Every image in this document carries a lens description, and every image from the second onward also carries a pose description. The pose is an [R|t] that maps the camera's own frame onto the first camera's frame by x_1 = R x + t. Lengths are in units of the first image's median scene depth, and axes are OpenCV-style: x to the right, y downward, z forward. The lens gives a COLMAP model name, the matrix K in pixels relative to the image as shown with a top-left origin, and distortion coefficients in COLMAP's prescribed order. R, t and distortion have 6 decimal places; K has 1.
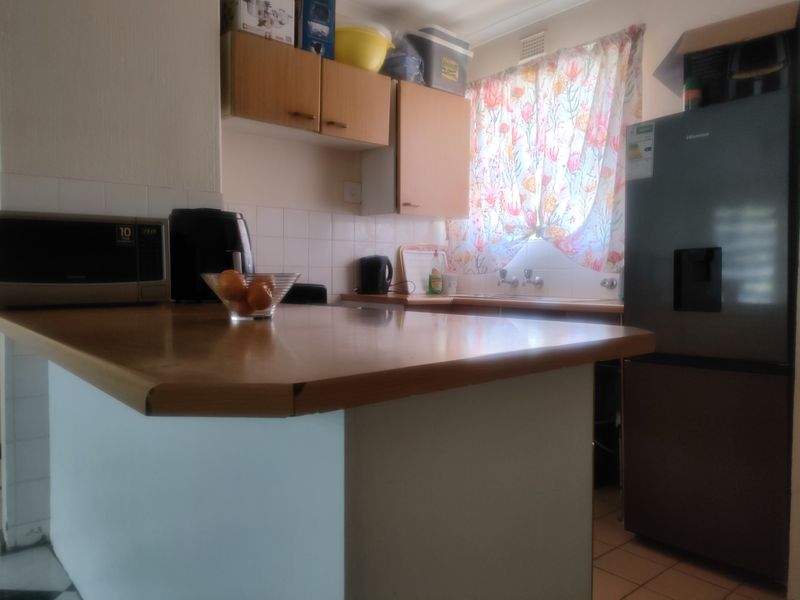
lens RADIAL K [[584.3, 0, 397.7], [0, 584.3, 296.5], [0, 0, 1]] dist [0.048902, -0.048322]
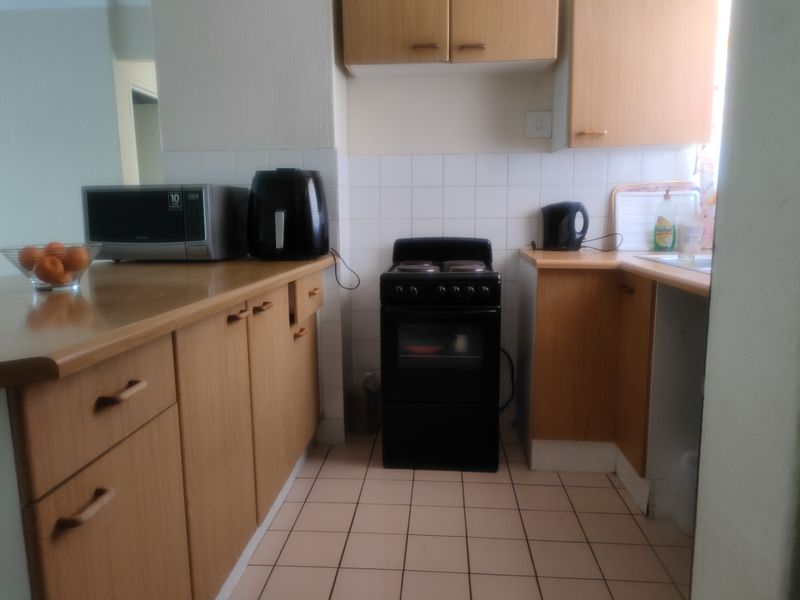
lens RADIAL K [[584.3, 0, 400.7], [0, 584.3, 299.5], [0, 0, 1]] dist [0.048902, -0.048322]
pose [[0.715386, 0.088815, -0.693062, 0.516133], [-0.010712, 0.993166, 0.116216, -0.039915], [0.698647, -0.075715, 0.711449, 0.368308]]
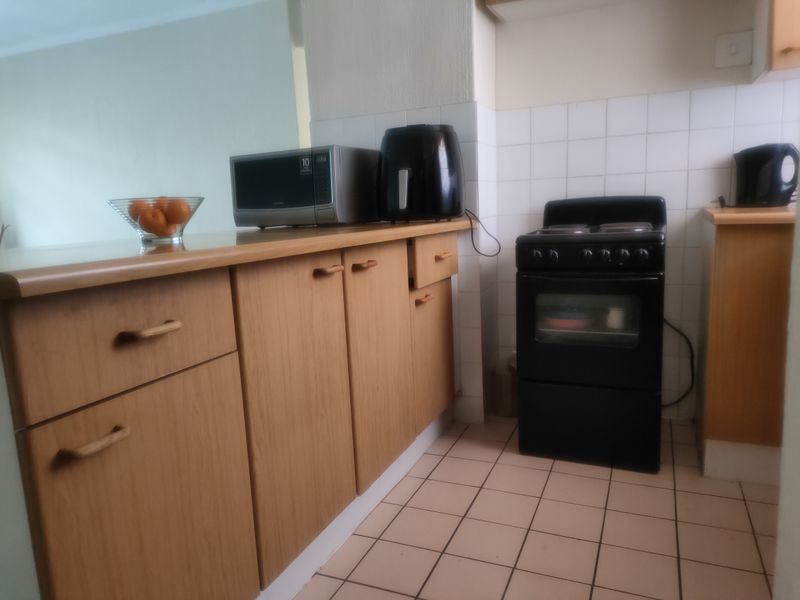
lens RADIAL K [[584.3, 0, 399.2], [0, 584.3, 303.9], [0, 0, 1]] dist [0.048902, -0.048322]
pose [[0.443293, 0.121557, -0.888096, 0.518403], [0.015602, 0.989566, 0.143234, 0.002586], [0.896241, -0.077351, 0.436771, 0.497140]]
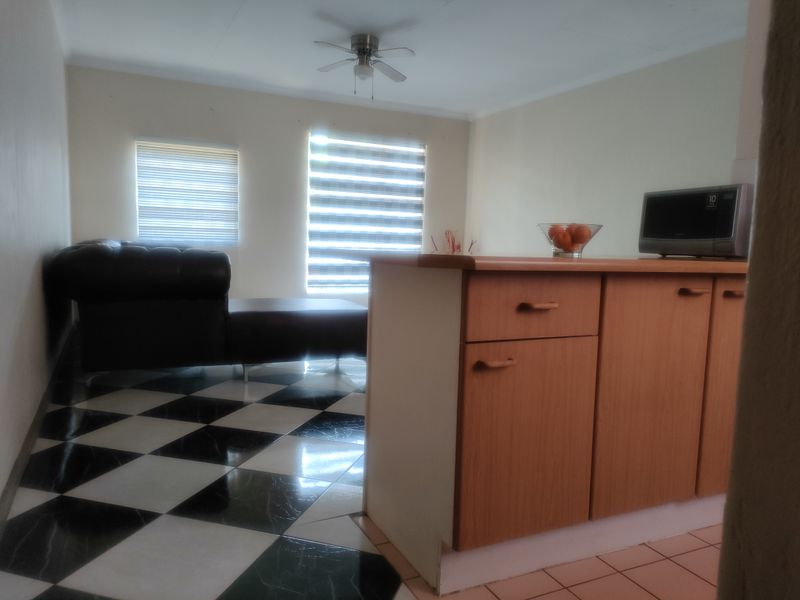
lens RADIAL K [[584.3, 0, 397.6], [0, 584.3, 299.2], [0, 0, 1]] dist [0.048902, -0.048322]
pose [[-0.248589, 0.086158, -0.964770, 0.727595], [-0.068402, 0.991988, 0.106214, 0.011601], [0.966191, 0.092396, -0.240704, 0.521853]]
